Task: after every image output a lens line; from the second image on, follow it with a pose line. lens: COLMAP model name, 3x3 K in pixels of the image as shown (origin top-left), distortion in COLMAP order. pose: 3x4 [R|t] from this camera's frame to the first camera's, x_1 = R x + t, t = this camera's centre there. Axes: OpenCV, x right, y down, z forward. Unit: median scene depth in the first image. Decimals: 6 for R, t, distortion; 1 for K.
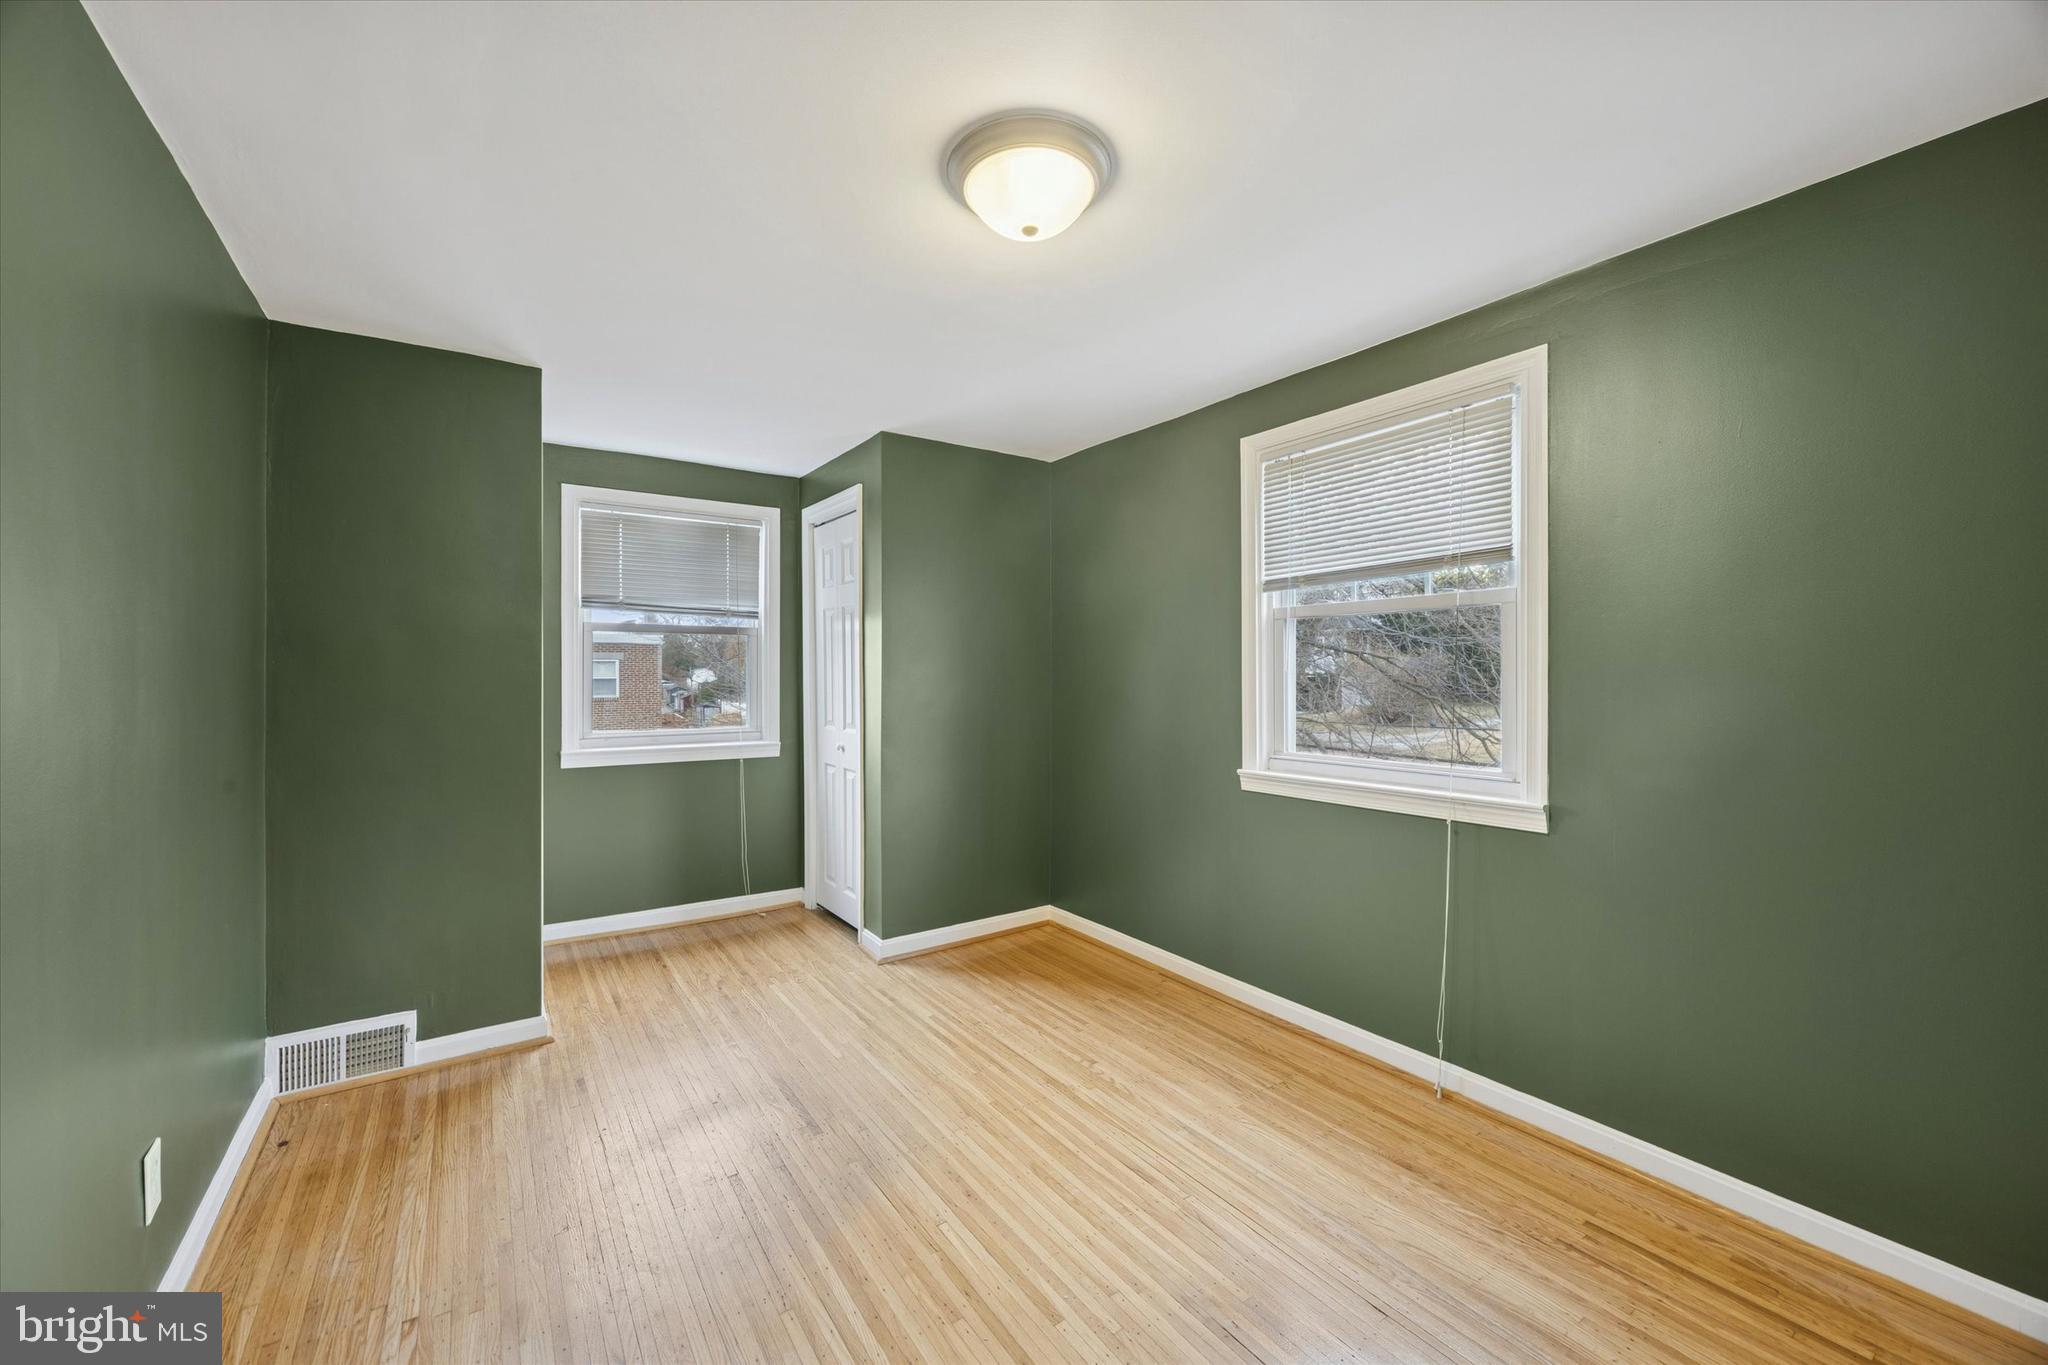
lens RADIAL K [[772.5, 0, 1011.7], [0, 772.5, 676.9], [0, 0, 1]] dist [-0.001376, 0.000048]
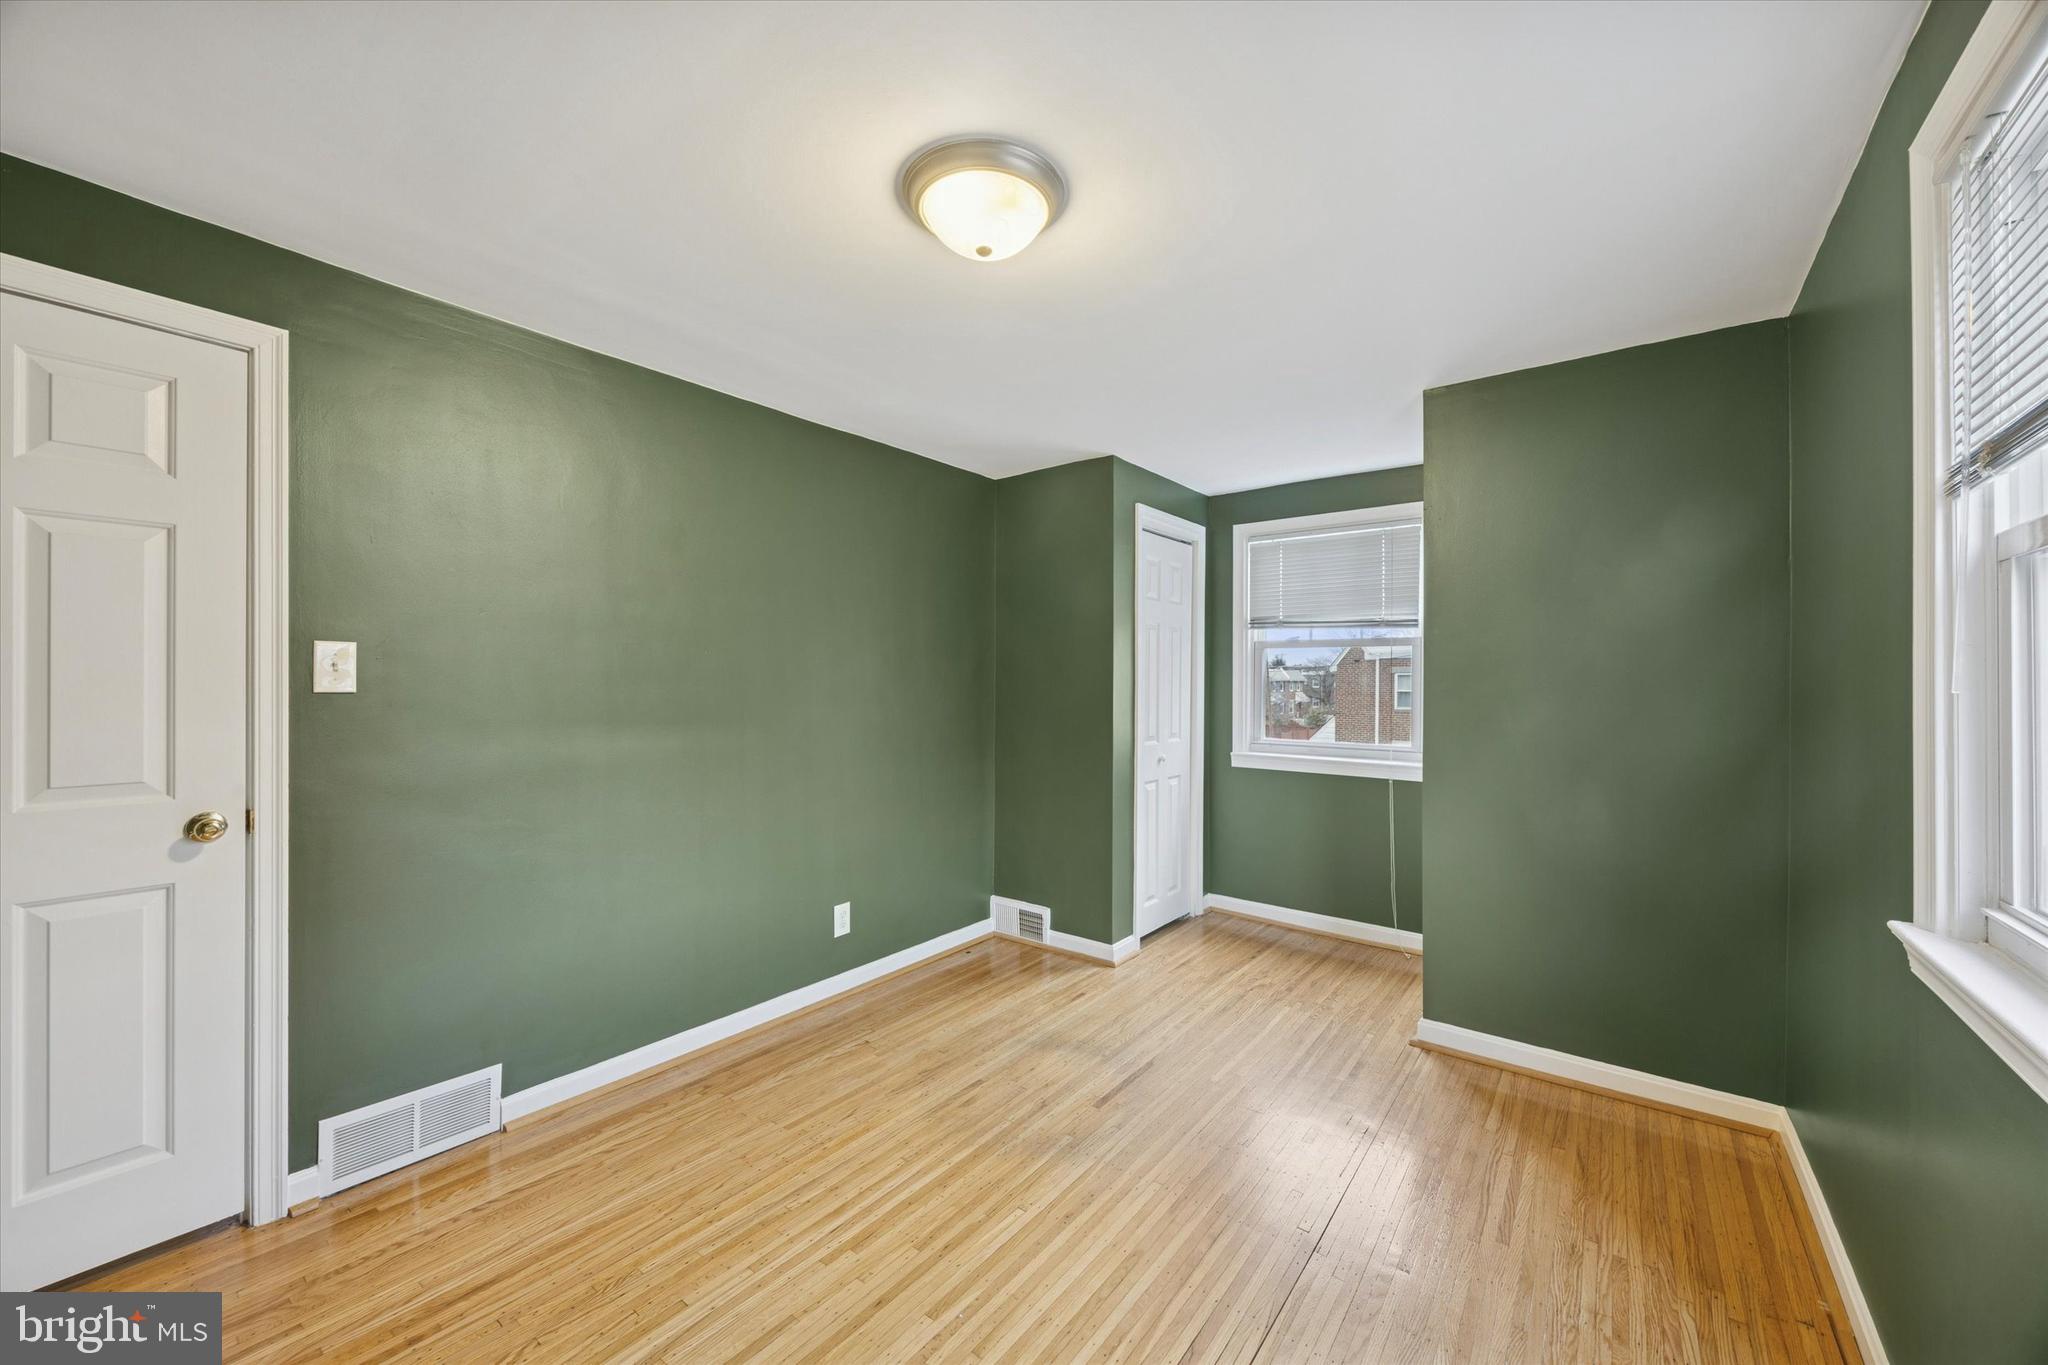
lens RADIAL K [[772.5, 0, 1011.7], [0, 772.5, 676.9], [0, 0, 1]] dist [-0.001376, 0.000048]
pose [[0.300379, -0.004811, -0.953808, 0.560868], [-0.007513, 0.999944, -0.007410, -0.008985], [0.953790, 0.009392, 0.300326, 0.403844]]
